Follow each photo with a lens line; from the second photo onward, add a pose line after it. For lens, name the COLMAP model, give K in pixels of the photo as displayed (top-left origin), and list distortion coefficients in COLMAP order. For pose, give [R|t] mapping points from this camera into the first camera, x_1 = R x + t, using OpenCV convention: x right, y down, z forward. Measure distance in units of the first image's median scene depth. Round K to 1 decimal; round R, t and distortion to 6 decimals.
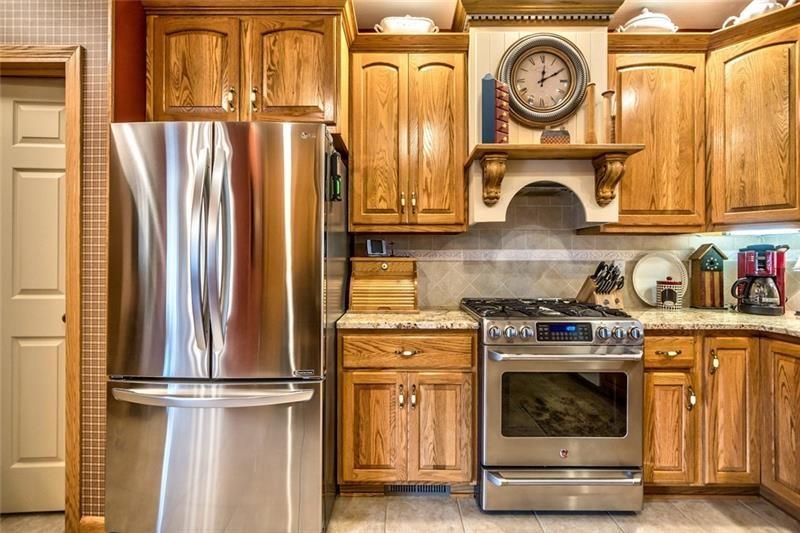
lens RADIAL K [[363.1, 0, 405.1], [0, 363.1, 262.6], [0, 0, 1]] dist [0.003900, 0.001579]
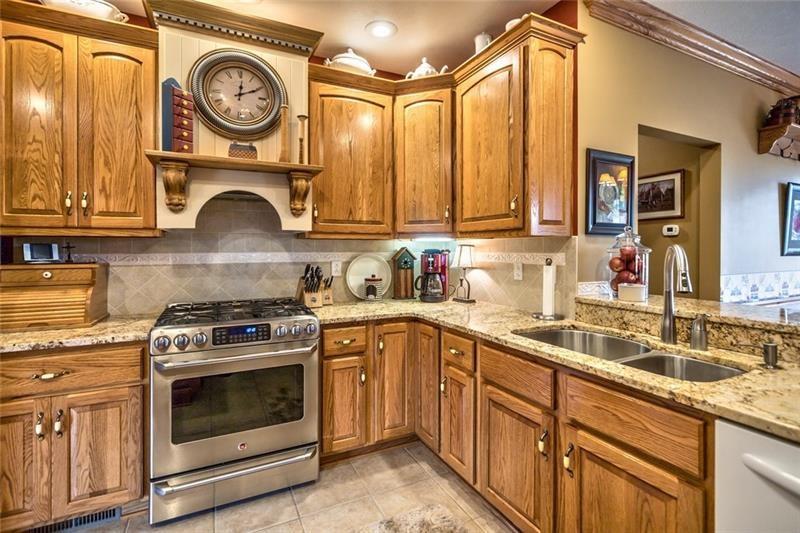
lens RADIAL K [[354.3, 0, 395.7], [0, 354.3, 253.5], [0, 0, 1]] dist [0.001143, 0.001813]
pose [[0.906669, -0.004382, 0.421820, 0.356160], [0.002094, 0.999980, 0.005887, -0.046258], [-0.421838, -0.004454, 0.906660, -0.124475]]
